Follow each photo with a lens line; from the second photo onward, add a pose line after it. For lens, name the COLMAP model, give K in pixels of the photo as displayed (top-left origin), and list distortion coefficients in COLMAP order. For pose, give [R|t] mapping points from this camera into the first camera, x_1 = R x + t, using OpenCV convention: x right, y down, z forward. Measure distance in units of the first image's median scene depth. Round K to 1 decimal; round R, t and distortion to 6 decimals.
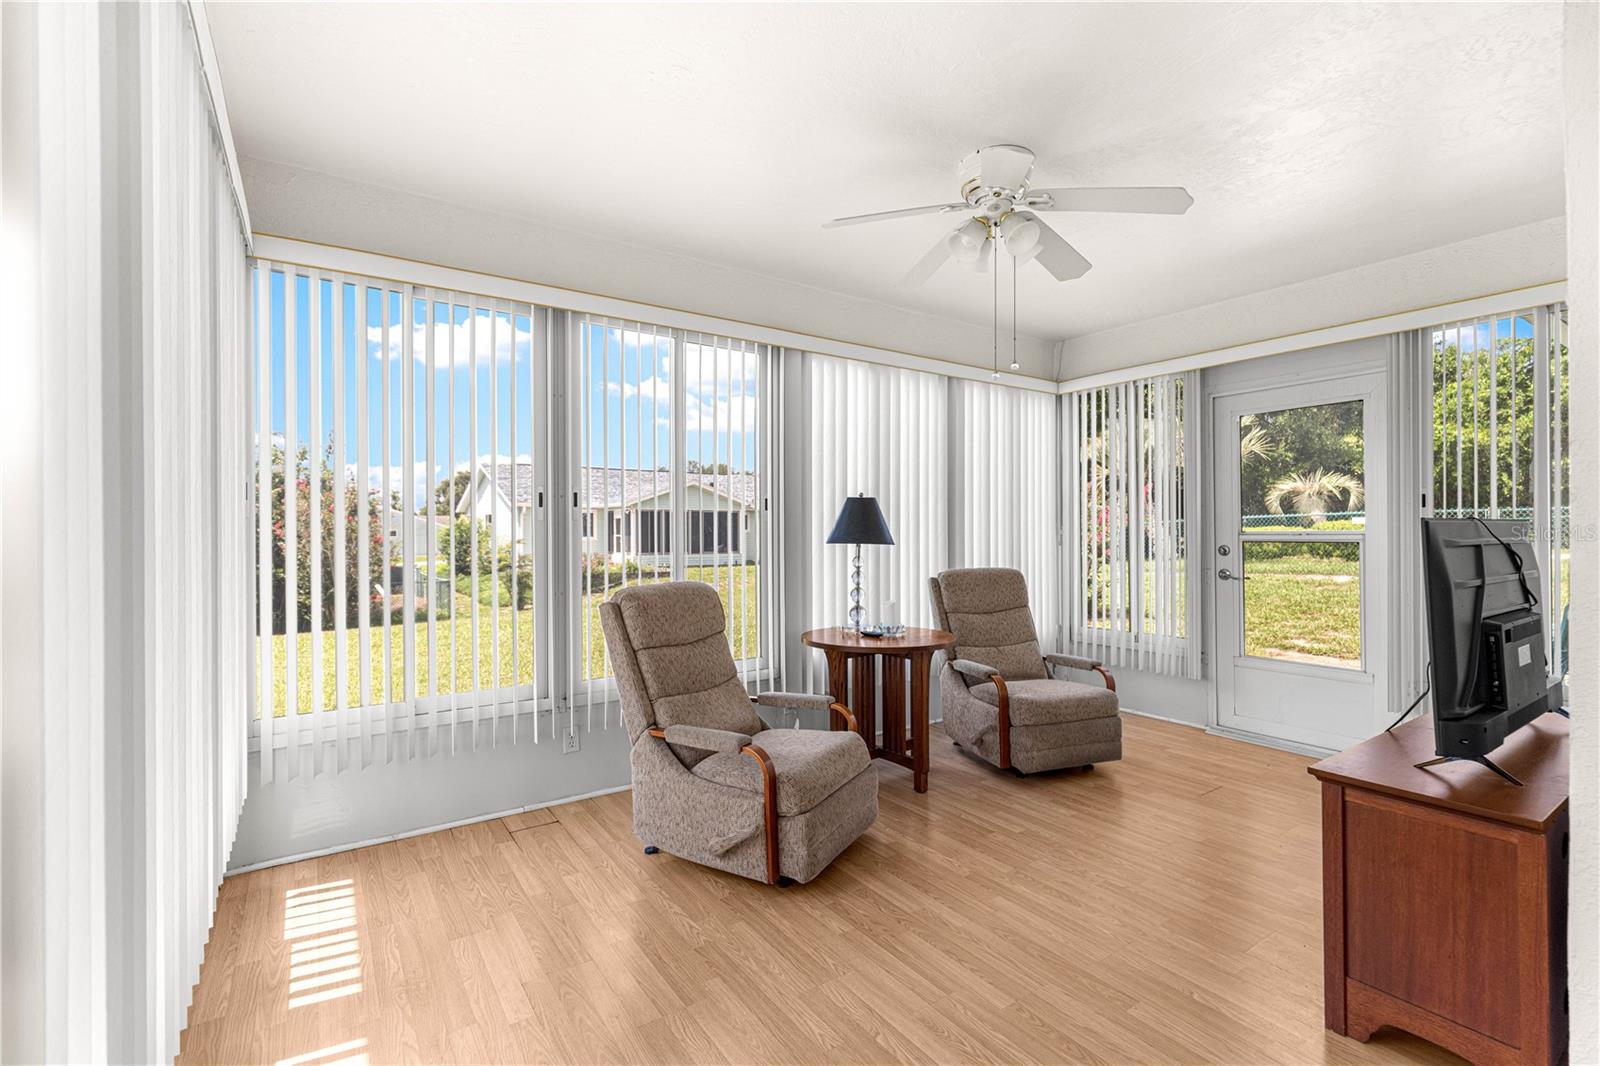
lens RADIAL K [[718.5, 0, 809.9], [0, 718.5, 540.6], [0, 0, 1]] dist [0.011435, -0.001991]
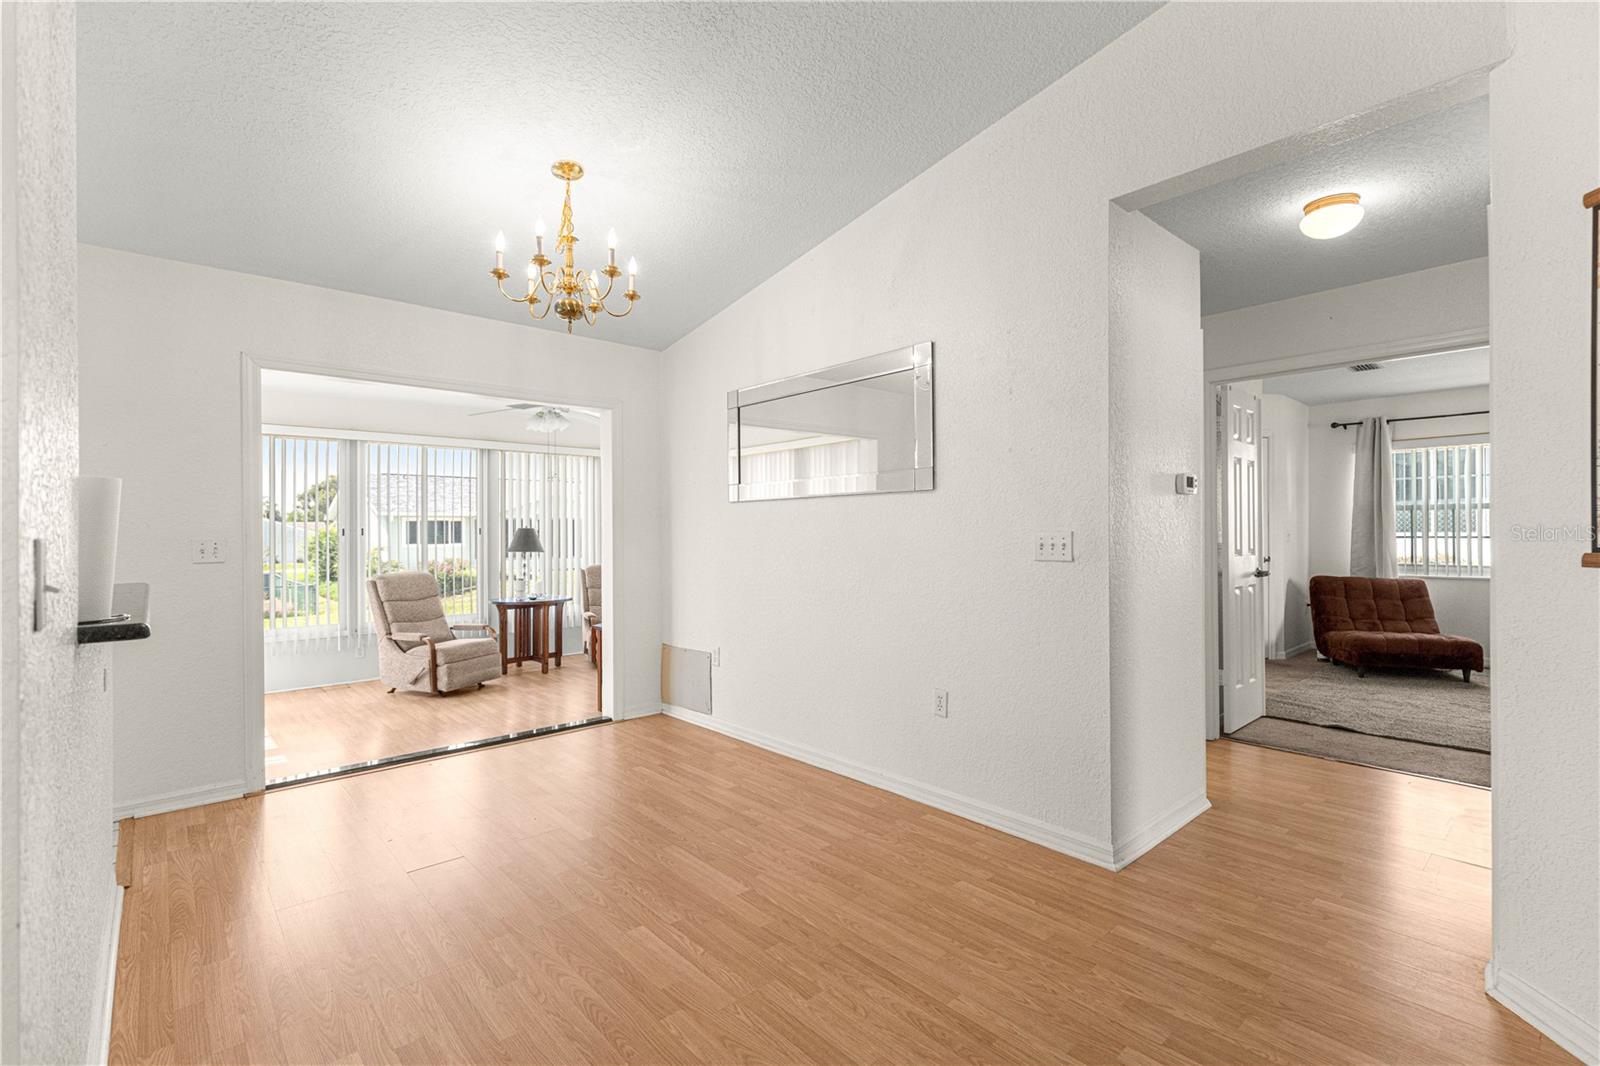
lens RADIAL K [[718.5, 0, 795.2], [0, 718.5, 526.5], [0, 0, 1]] dist [0.011435, -0.001991]
pose [[0.992971, -0.006881, 0.118161, 0.755669], [0.009602, 0.999701, -0.022467, -0.017864], [-0.117971, 0.023444, 0.992740, -1.358166]]
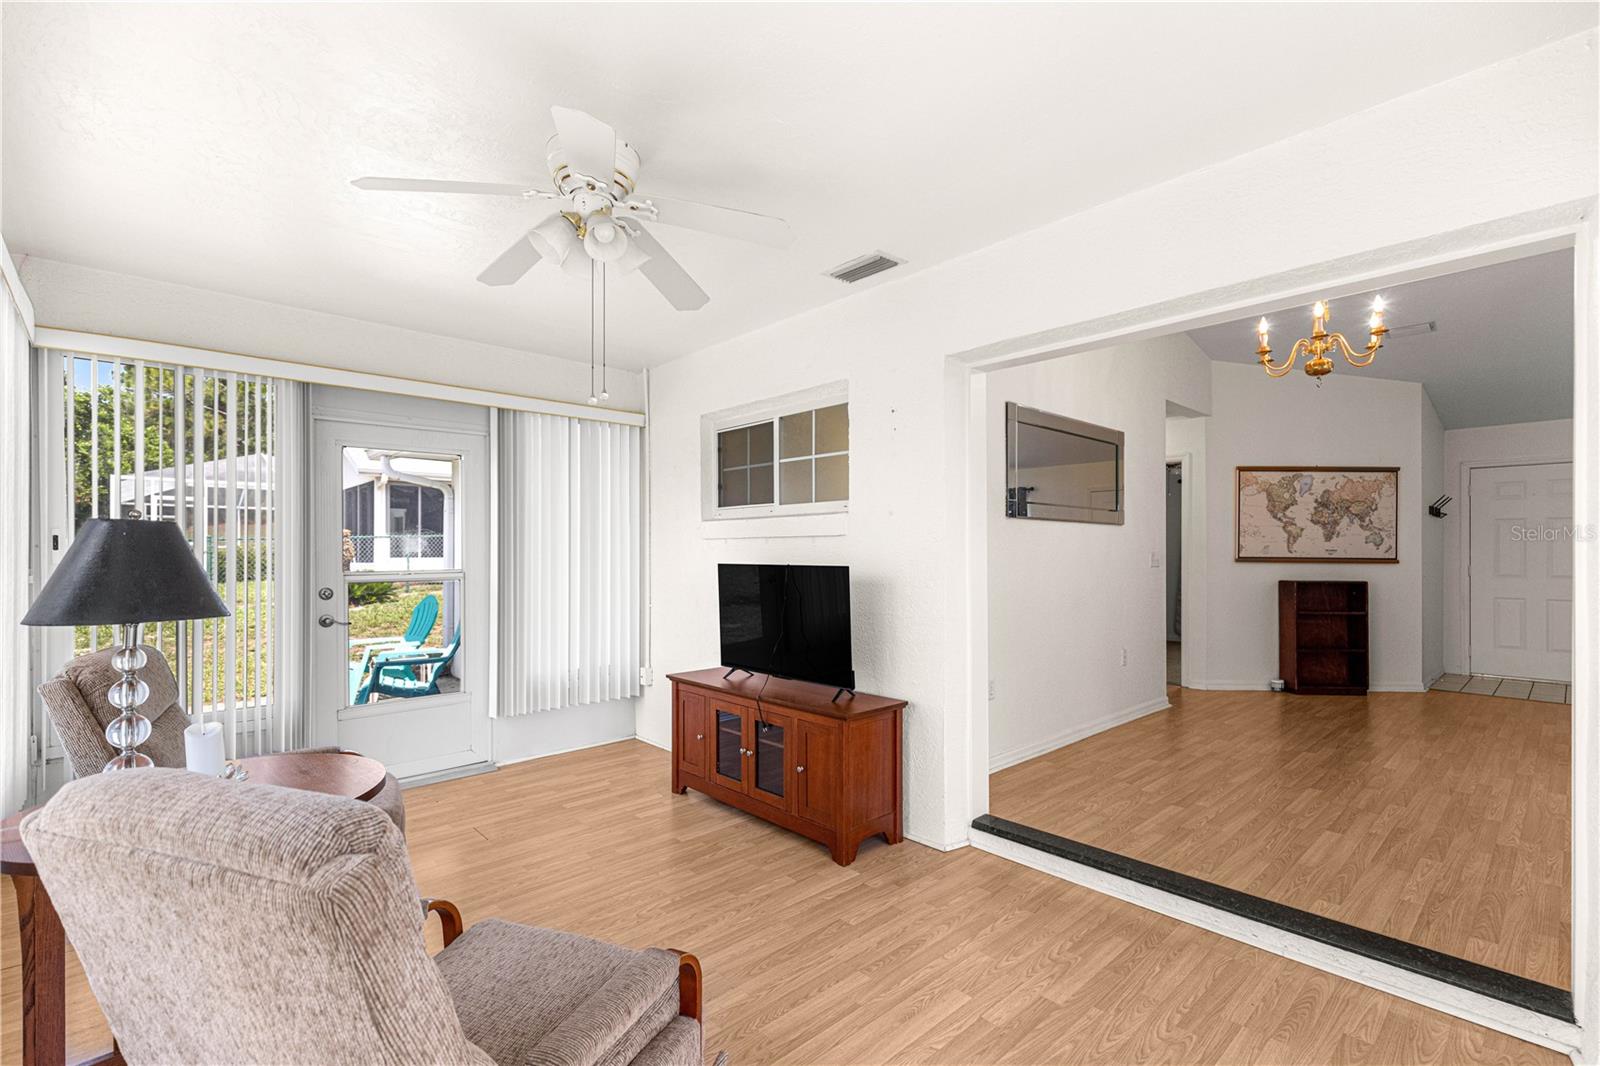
lens RADIAL K [[718.5, 0, 808.1], [0, 718.5, 557.0], [0, 0, 1]] dist [0.011435, -0.001991]
pose [[-0.143216, -0.006262, 0.989672, -0.621573], [0.015219, 0.999848, 0.008529, -0.048455], [-0.989574, 0.016283, -0.143099, 0.860453]]
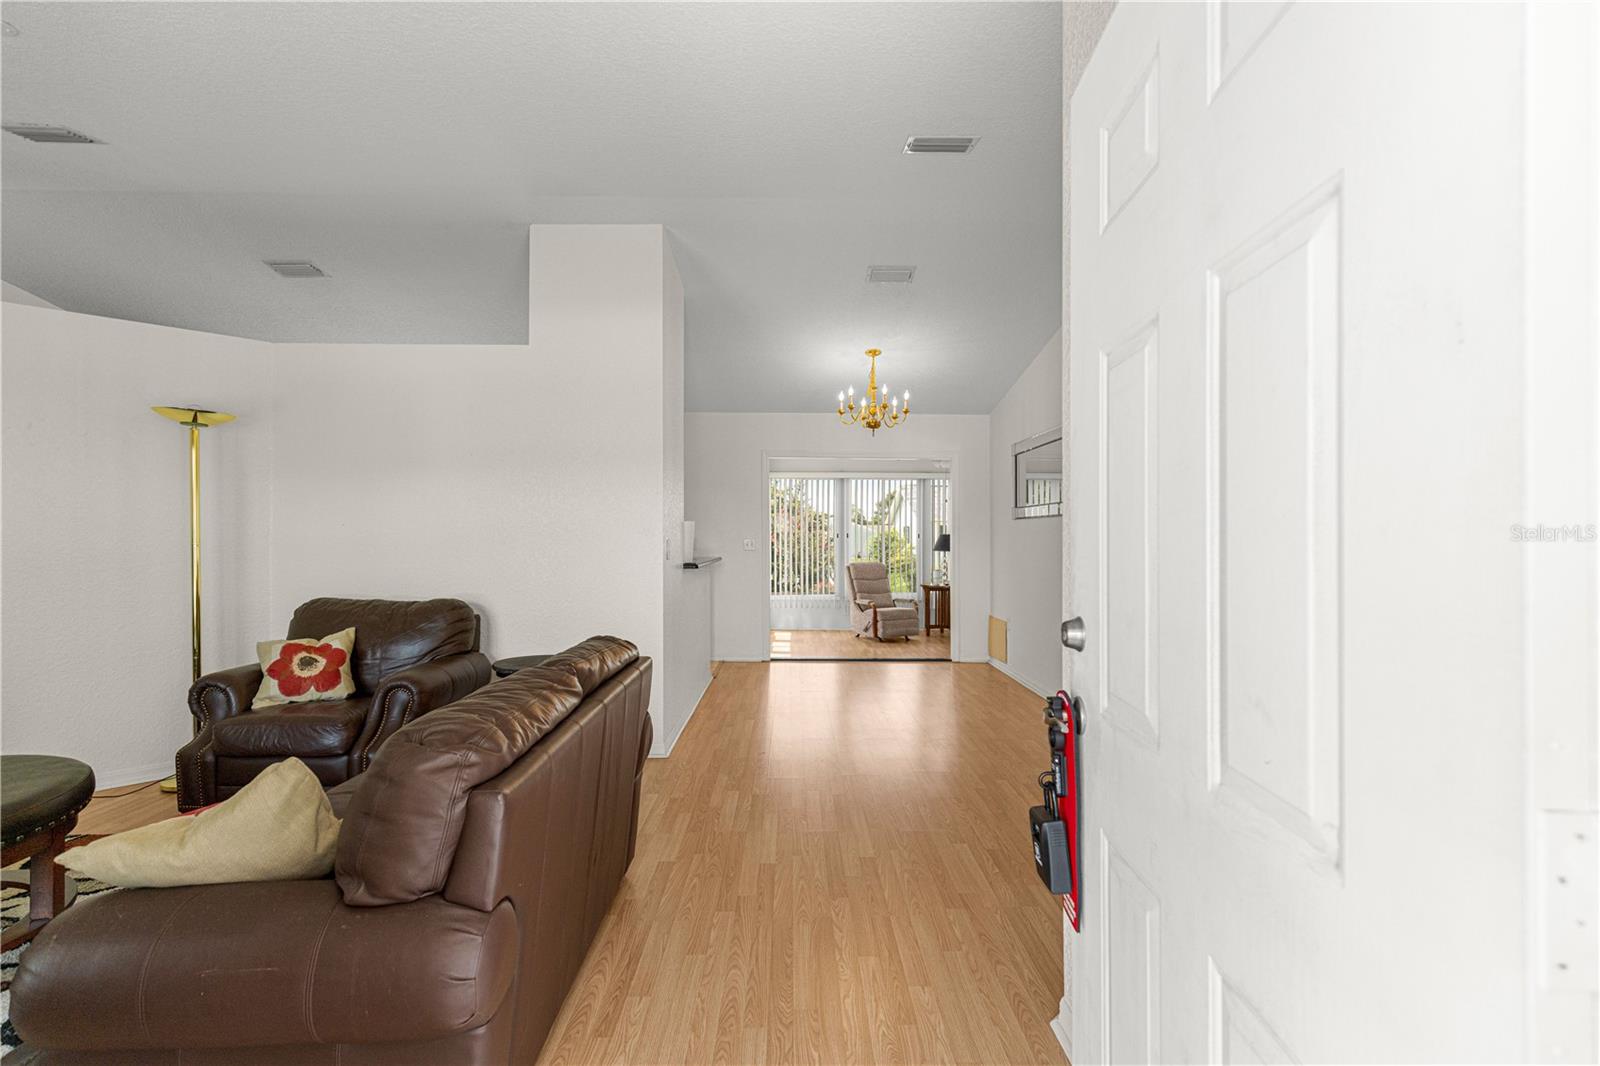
lens RADIAL K [[718.5, 0, 792.8], [0, 718.5, 534.2], [0, 0, 1]] dist [0.011435, -0.001991]
pose [[0.822877, 0.001704, -0.568216, 1.518876], [-0.012329, 0.999814, -0.014856, -0.015567], [0.568085, 0.019230, 0.822745, -2.081072]]
